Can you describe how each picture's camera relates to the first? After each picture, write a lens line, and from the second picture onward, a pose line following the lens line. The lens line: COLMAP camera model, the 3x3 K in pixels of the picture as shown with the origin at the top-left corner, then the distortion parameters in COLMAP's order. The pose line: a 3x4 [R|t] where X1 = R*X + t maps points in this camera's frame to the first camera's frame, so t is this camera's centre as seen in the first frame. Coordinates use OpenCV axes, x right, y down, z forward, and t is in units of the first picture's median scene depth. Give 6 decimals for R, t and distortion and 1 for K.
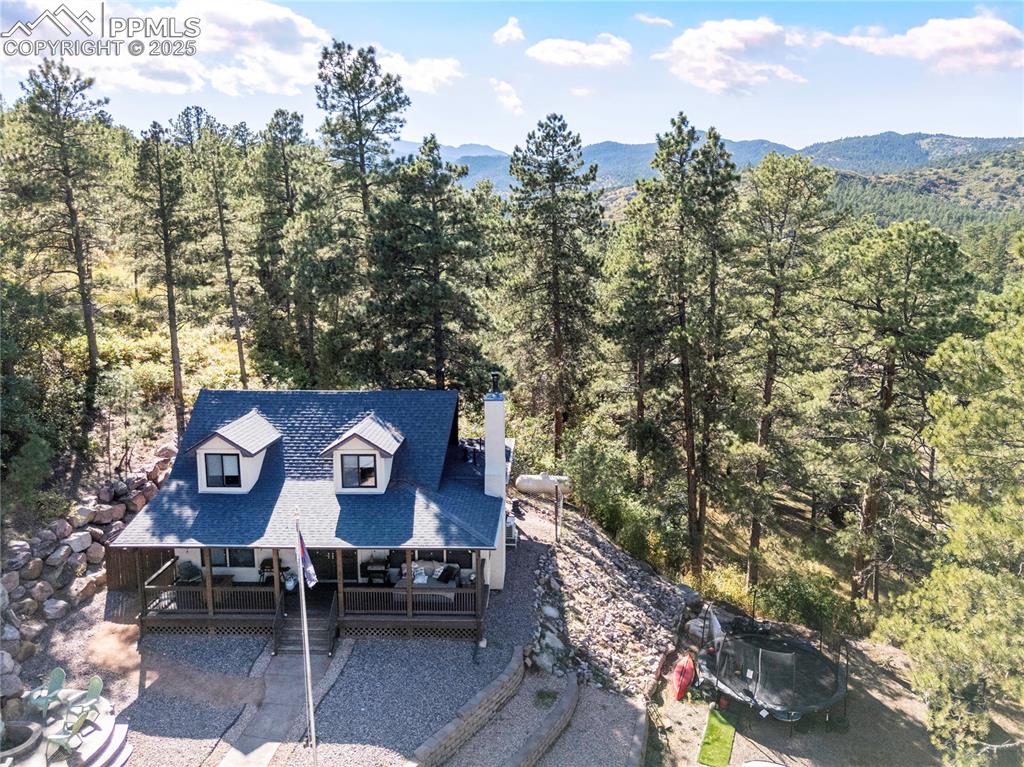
lens RADIAL K [[756.7, 0, 512.0], [0, 756.7, 383.5], [0, 0, 1]] dist [0.064862, -0.058505]
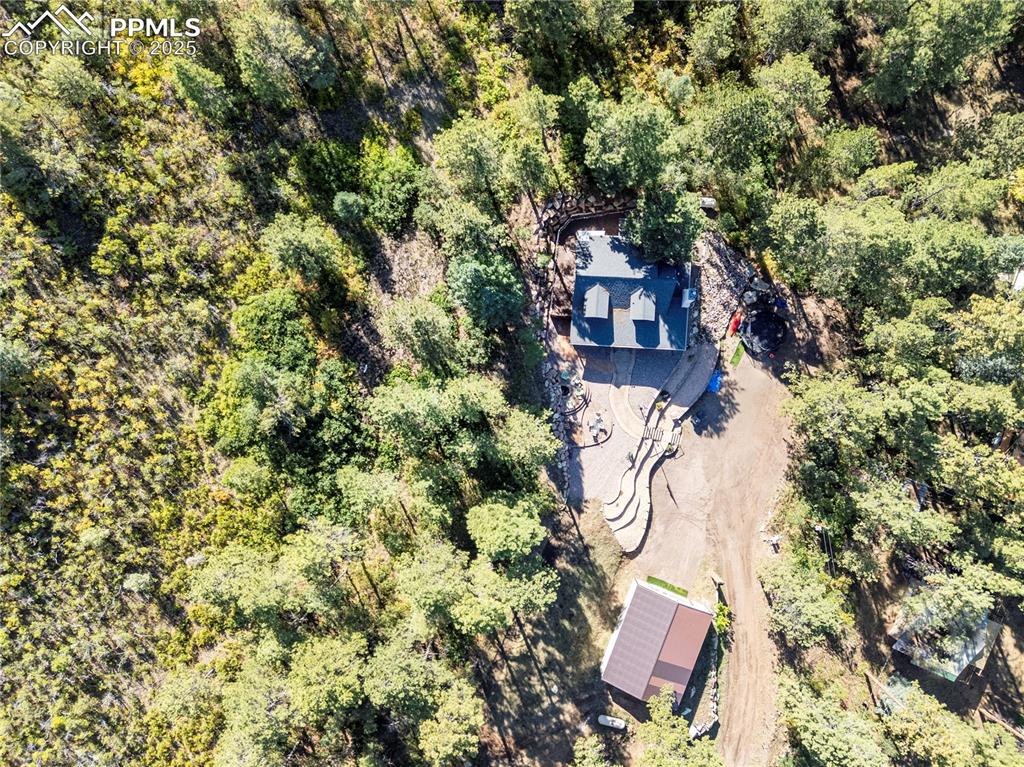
lens RADIAL K [[783.3, 0, 512.0], [0, 783.3, 383.5], [0, 0, 1]] dist [0.131812, -0.267519]
pose [[0.999527, 0.015603, -0.026511, -0.522220], [0.023103, 0.188257, 0.981848, -2.412038], [0.020311, -0.981996, 0.187808, 0.128502]]
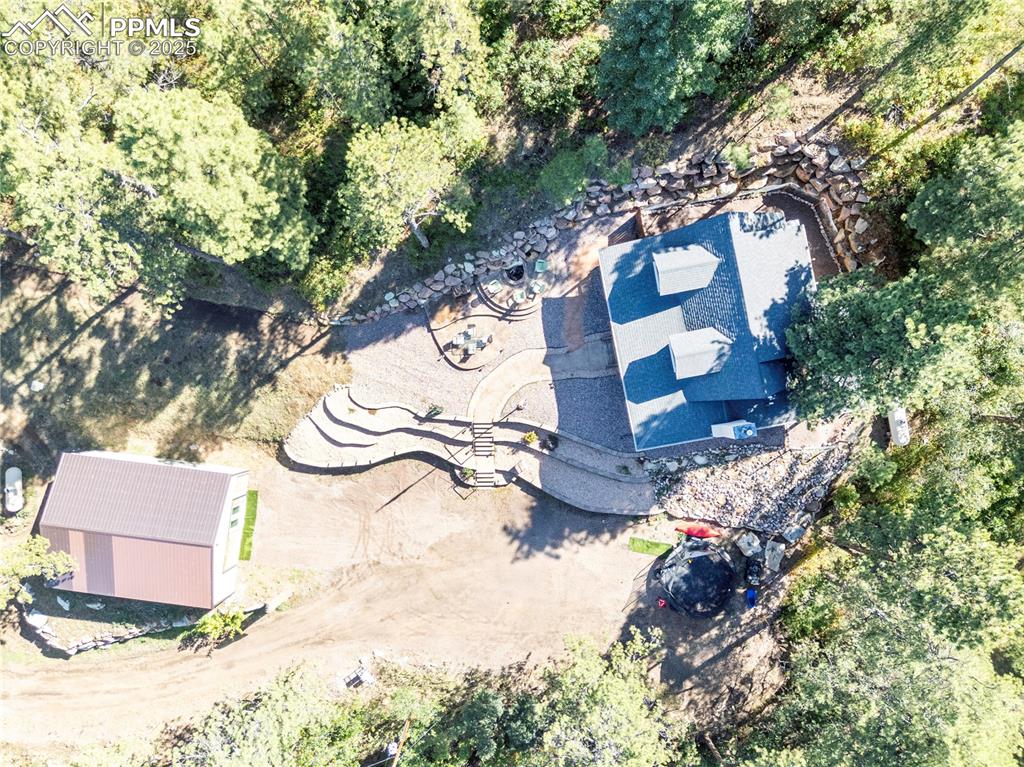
lens RADIAL K [[756.7, 0, 512.0], [0, 756.7, 383.5], [0, 0, 1]] dist [0.064862, -0.058505]
pose [[0.229572, 0.973092, -0.019694, -0.162772], [-0.135644, 0.052025, 0.989391, -1.206981], [0.963793, -0.224465, 0.143938, 0.344286]]
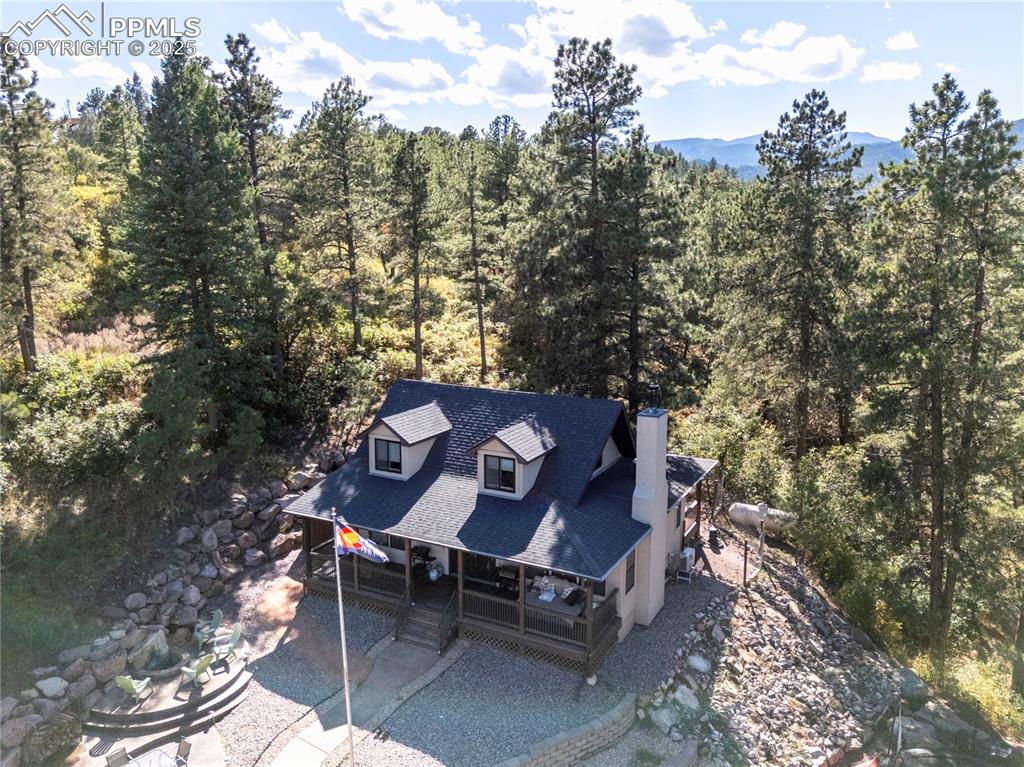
lens RADIAL K [[756.7, 0, 512.0], [0, 756.7, 383.5], [0, 0, 1]] dist [0.064862, -0.058505]
pose [[0.900526, 0.081038, -0.427184, 0.185376], [-0.080472, 0.996568, 0.019412, -0.017998], [0.427291, 0.016896, 0.903956, 0.099450]]
